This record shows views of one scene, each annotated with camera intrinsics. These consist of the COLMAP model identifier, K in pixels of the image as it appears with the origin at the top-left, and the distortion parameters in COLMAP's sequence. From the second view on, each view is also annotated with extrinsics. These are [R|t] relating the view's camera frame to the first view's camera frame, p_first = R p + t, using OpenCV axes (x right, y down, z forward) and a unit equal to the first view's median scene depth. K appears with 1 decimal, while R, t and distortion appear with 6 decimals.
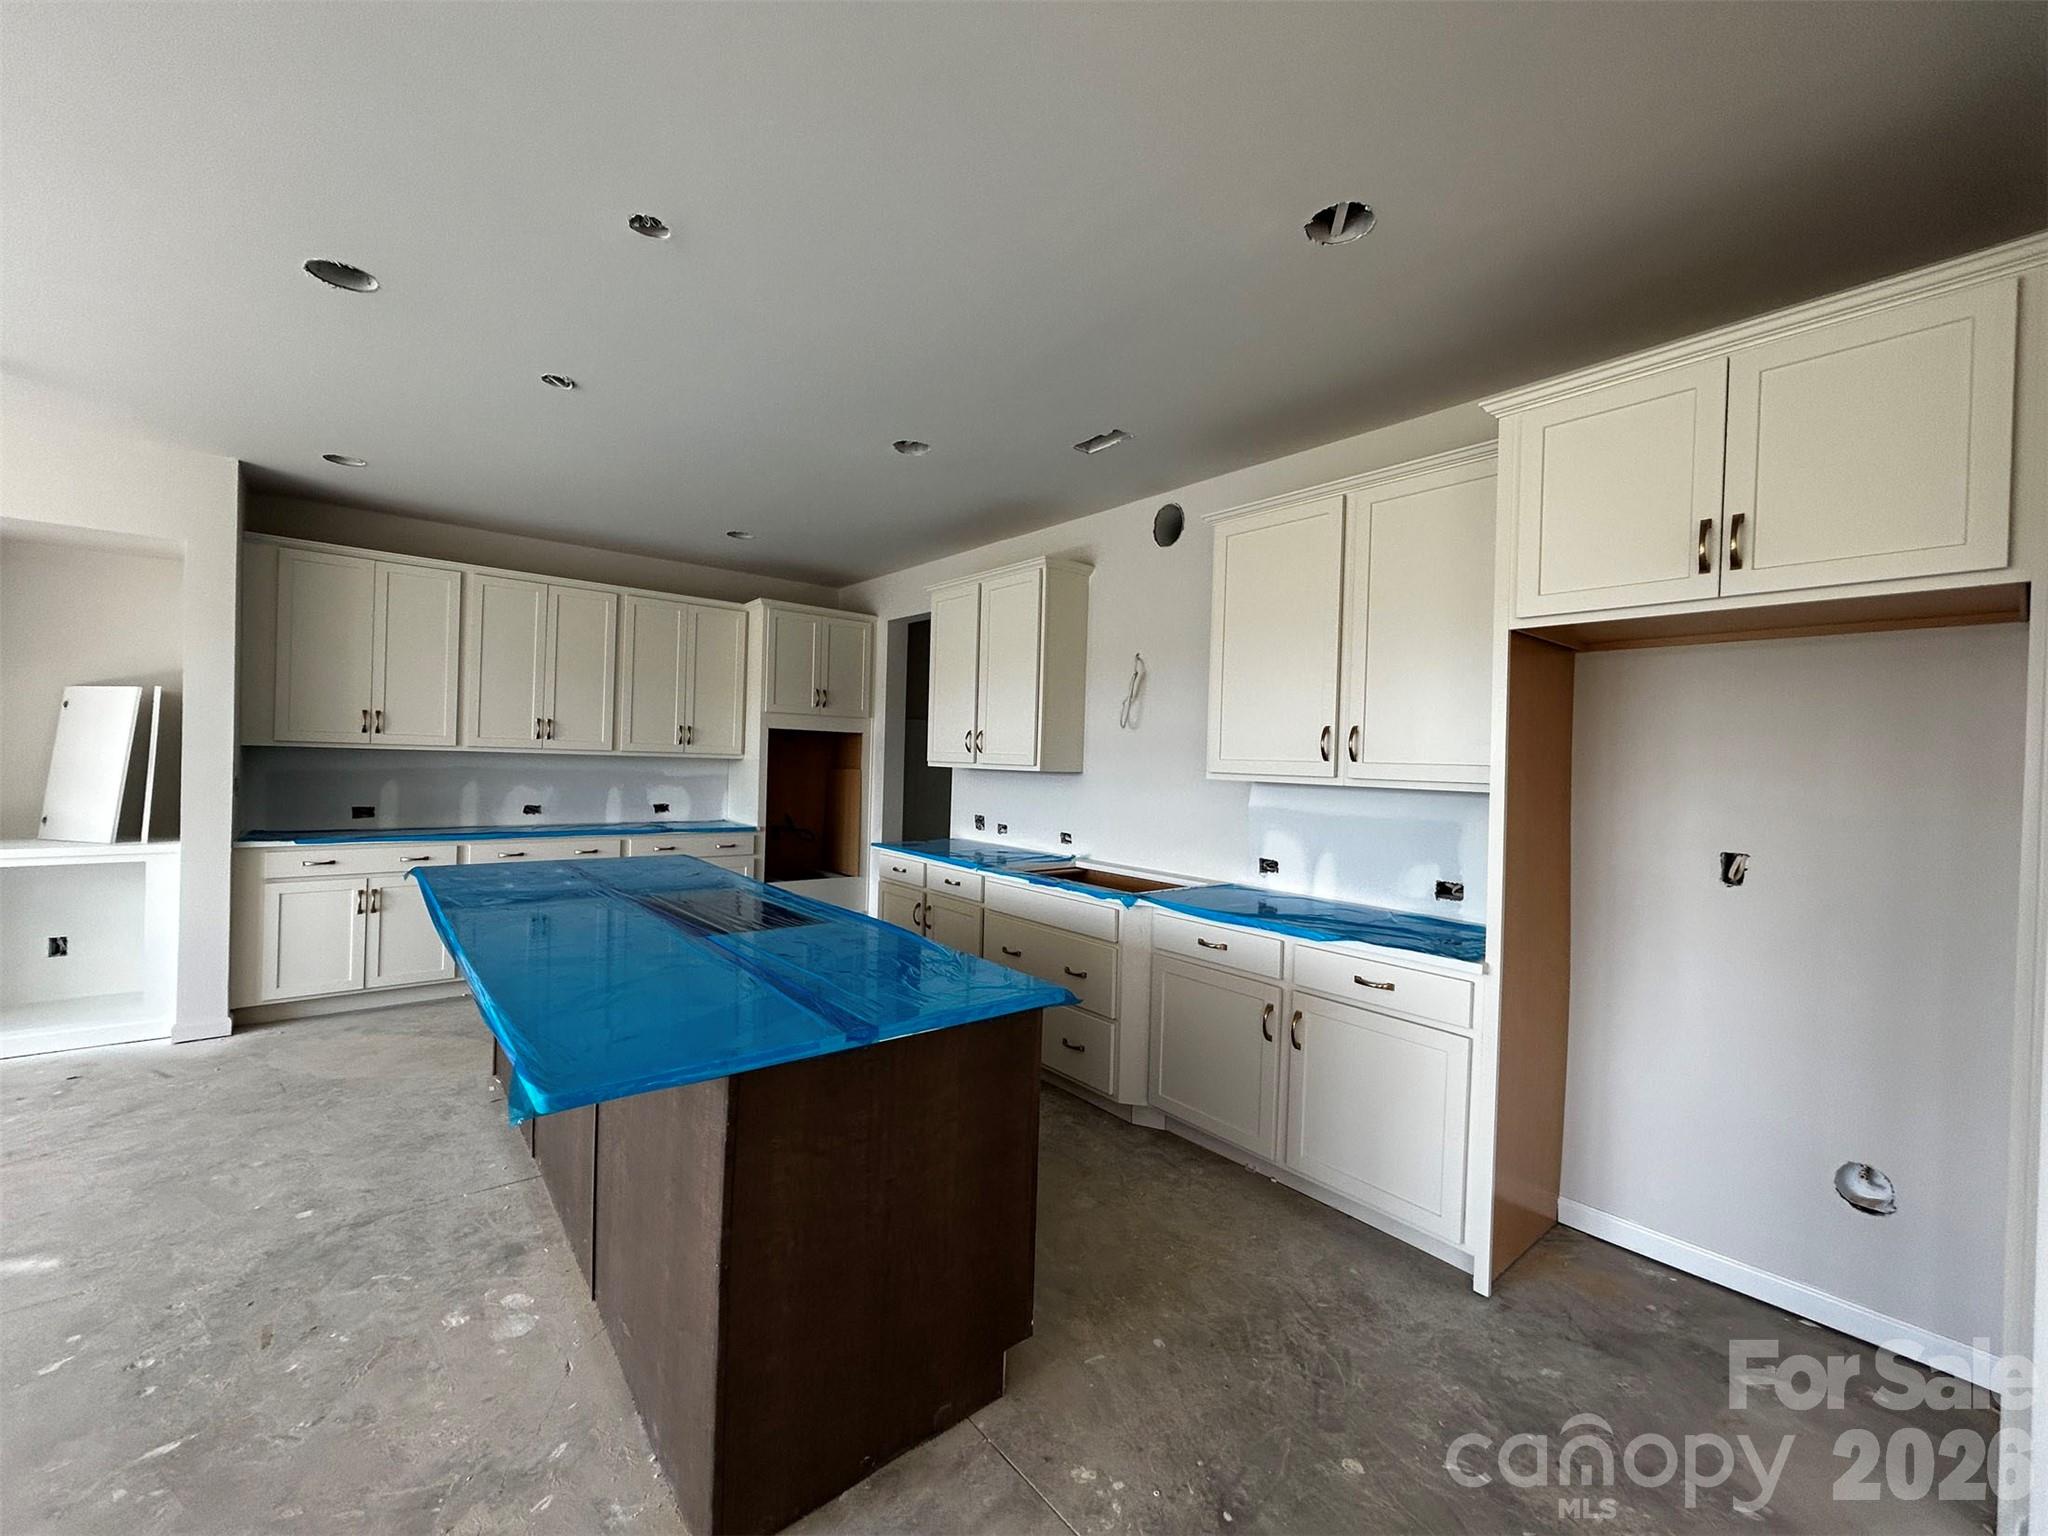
lens RADIAL K [[825.8, 0, 1020.2], [0, 825.8, 756.4], [0, 0, 1]] dist [0.002500, 0.000024]
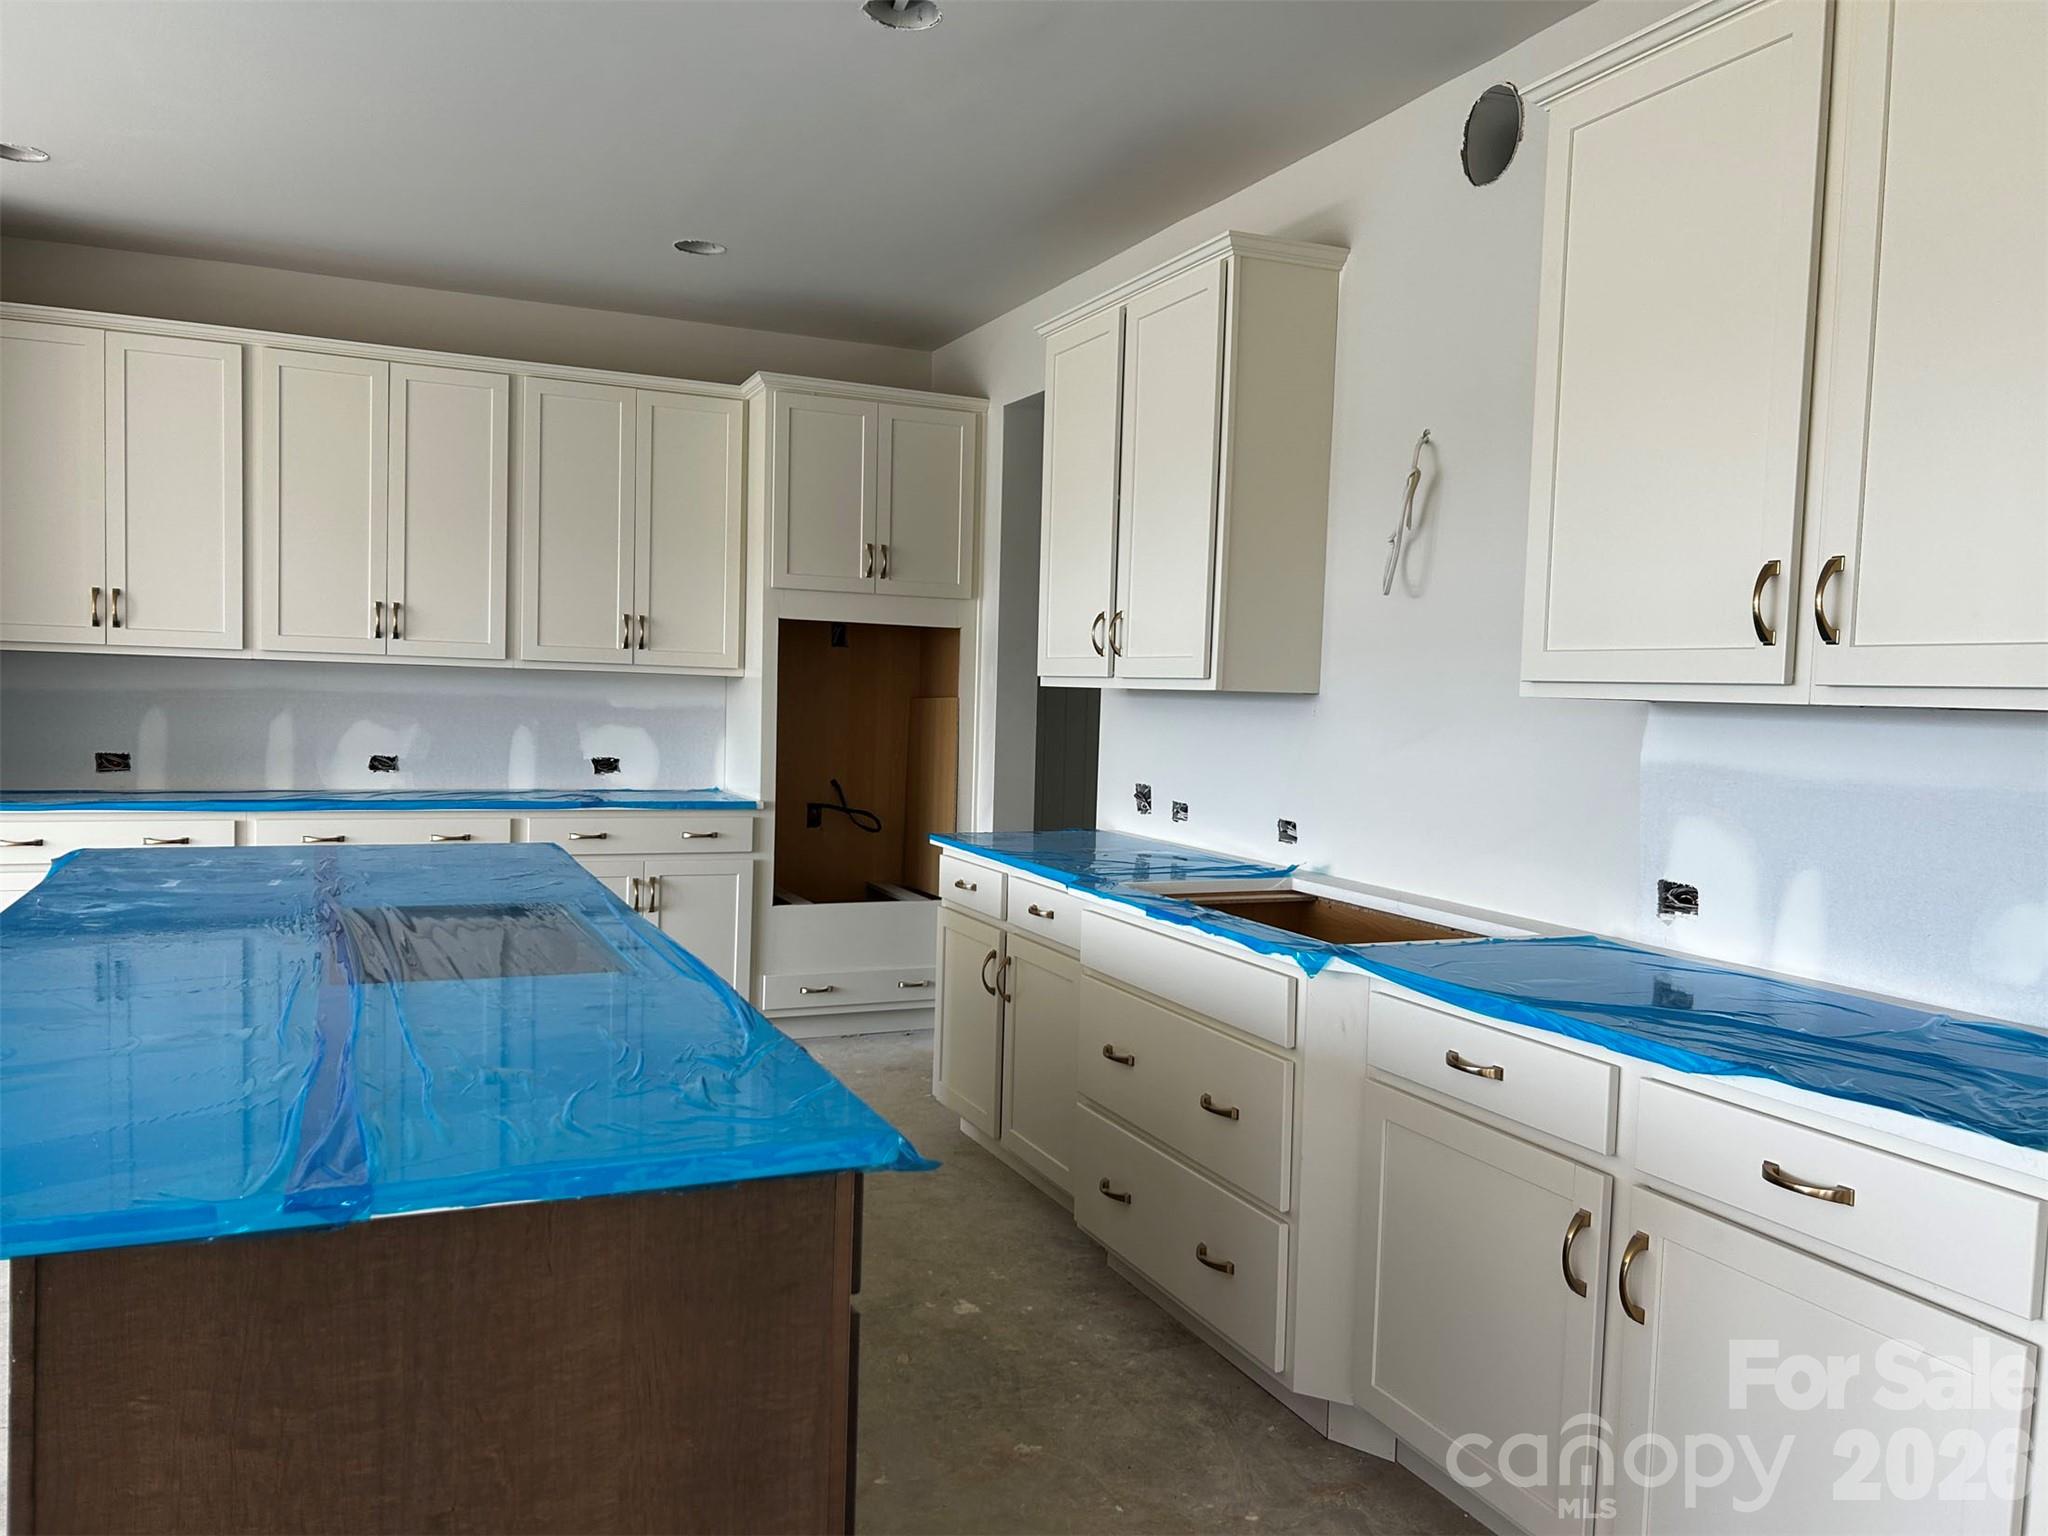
lens RADIAL K [[1534.1, 0, 1024.0], [0, 1534.1, 768.0], [0, 0, 1]] dist [0.072013, -0.094040]
pose [[0.965884, 0.012683, -0.258664, 0.134941], [-0.000400, 0.998872, 0.047485, 0.019131], [0.258975, -0.045762, 0.964799, 0.094404]]
